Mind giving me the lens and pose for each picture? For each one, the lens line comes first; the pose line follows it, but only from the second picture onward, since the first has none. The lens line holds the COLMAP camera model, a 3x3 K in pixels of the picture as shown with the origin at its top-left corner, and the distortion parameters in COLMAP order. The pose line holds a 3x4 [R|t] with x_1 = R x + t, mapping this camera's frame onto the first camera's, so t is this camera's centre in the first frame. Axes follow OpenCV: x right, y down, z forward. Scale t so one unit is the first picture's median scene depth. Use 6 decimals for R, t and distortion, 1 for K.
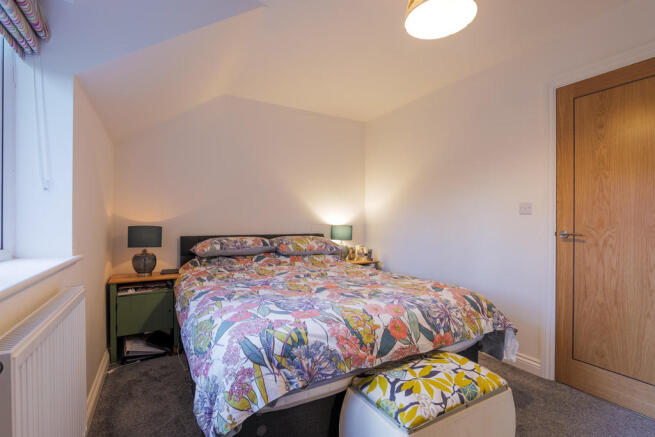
lens RADIAL K [[307.2, 0, 327.3], [0, 307.2, 222.5], [0, 0, 1]] dist [-0.013298, 0.000218]
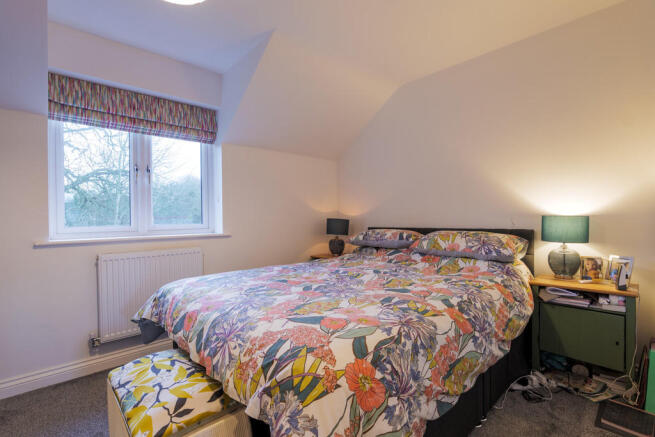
lens RADIAL K [[307.2, 0, 327.1], [0, 307.2, 220.4], [0, 0, 1]] dist [-0.013298, 0.000218]
pose [[0.213669, -0.003700, -0.976899, 0.696106], [0.013670, 0.999906, -0.000798, 0.019056], [0.976811, -0.013184, 0.213699, 0.665098]]
